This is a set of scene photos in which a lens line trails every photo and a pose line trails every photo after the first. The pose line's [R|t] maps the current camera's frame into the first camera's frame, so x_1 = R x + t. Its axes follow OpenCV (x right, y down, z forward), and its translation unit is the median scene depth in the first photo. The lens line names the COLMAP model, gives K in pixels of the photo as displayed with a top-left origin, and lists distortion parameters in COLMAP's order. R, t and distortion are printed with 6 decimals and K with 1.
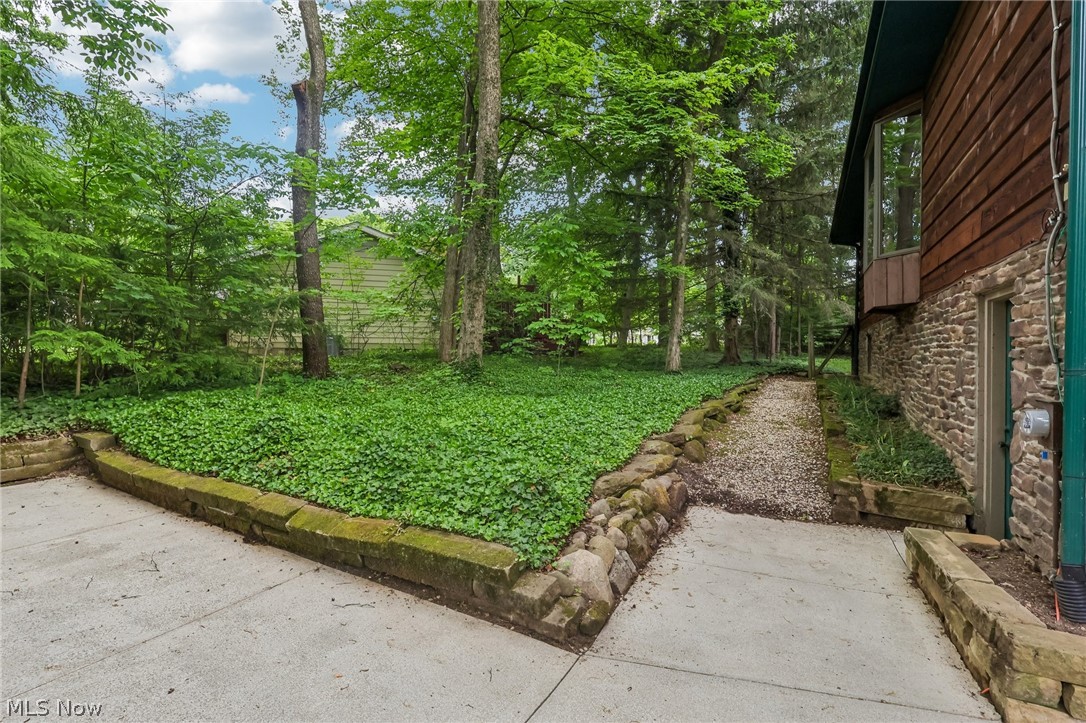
lens RADIAL K [[510.1, 0, 543.0], [0, 510.1, 361.5], [0, 0, 1]] dist [-0.002263, -0.000258]
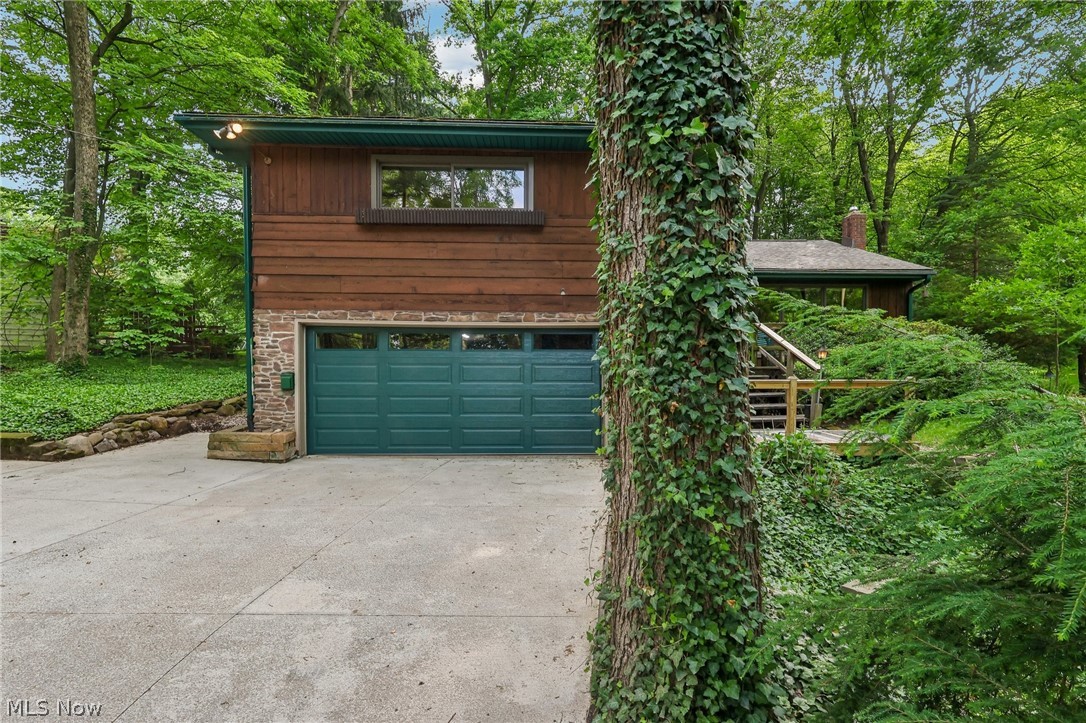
lens RADIAL K [[501.6, 0, 549.5], [0, 501.6, 380.1], [0, 0, 1]] dist [0.000950, 0.000089]
pose [[0.866125, -0.017180, 0.499532, 0.256515], [0.005123, 0.999662, 0.025499, 0.021081], [-0.499801, -0.019526, 0.865920, -0.663939]]
